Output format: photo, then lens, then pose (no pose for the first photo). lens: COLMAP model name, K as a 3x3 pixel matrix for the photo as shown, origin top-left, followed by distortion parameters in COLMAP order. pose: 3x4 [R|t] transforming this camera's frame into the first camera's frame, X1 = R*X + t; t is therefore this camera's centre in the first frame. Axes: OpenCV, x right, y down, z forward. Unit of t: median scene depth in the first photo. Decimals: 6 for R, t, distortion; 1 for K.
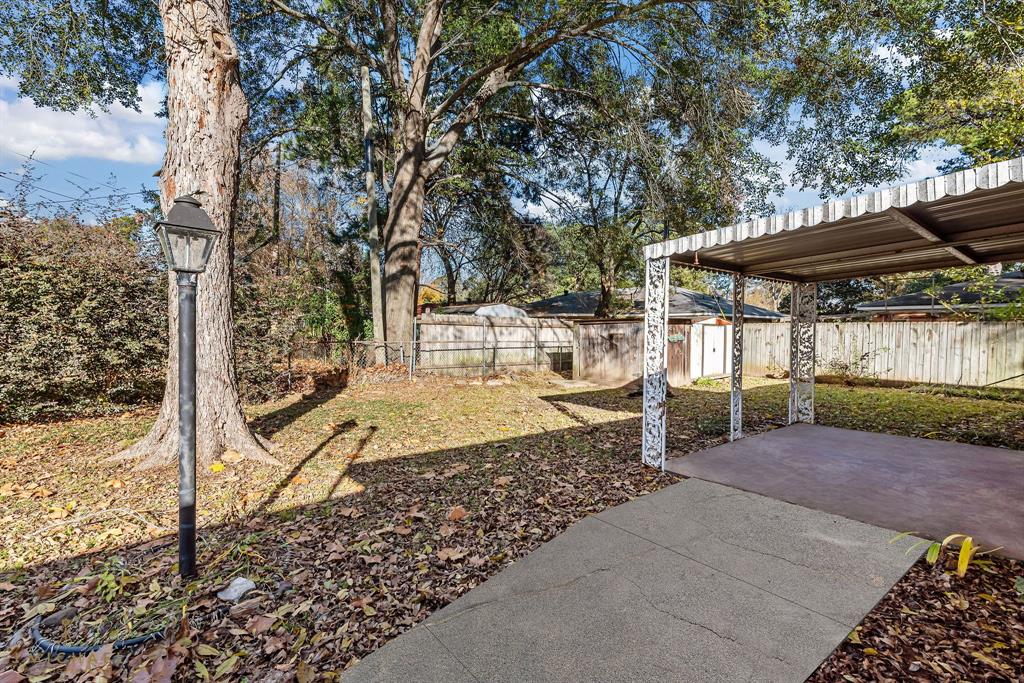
lens RADIAL K [[495.9, 0, 512.0], [0, 495.9, 341.5], [0, 0, 1]] dist [-0.000367, -0.000267]
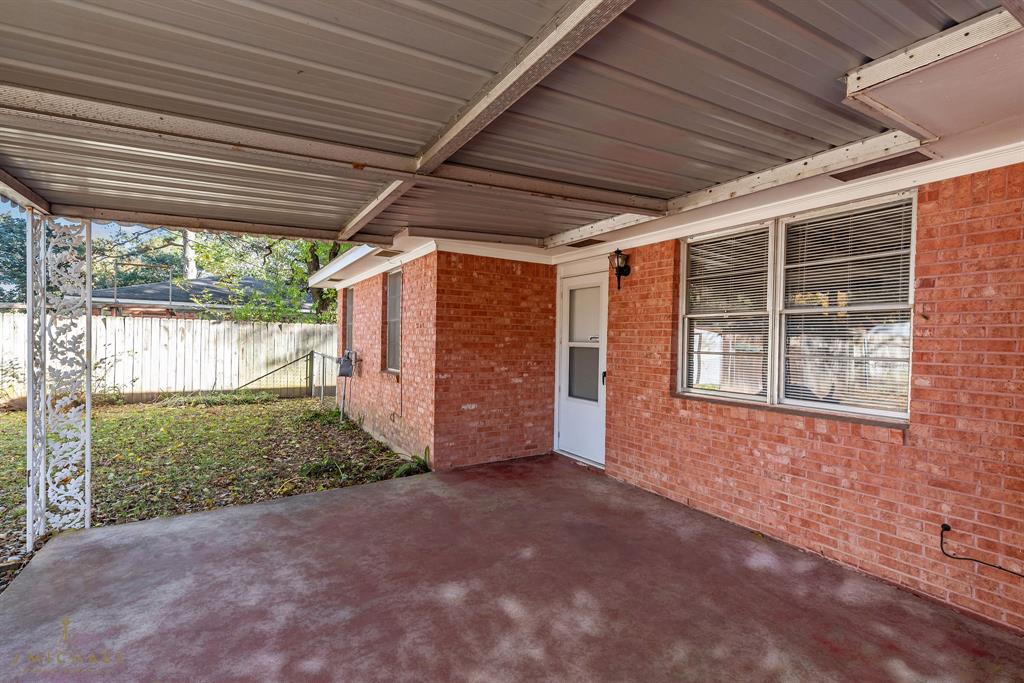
lens RADIAL K [[478.6, 0, 512.0], [0, 478.6, 341.5], [0, 0, 1]] dist [0.000010, 0.000063]
pose [[0.169799, -0.007935, 0.985447, 0.144409], [0.003422, 0.999966, 0.007462, -0.005842], [-0.985473, 0.002105, 0.169821, 0.327457]]
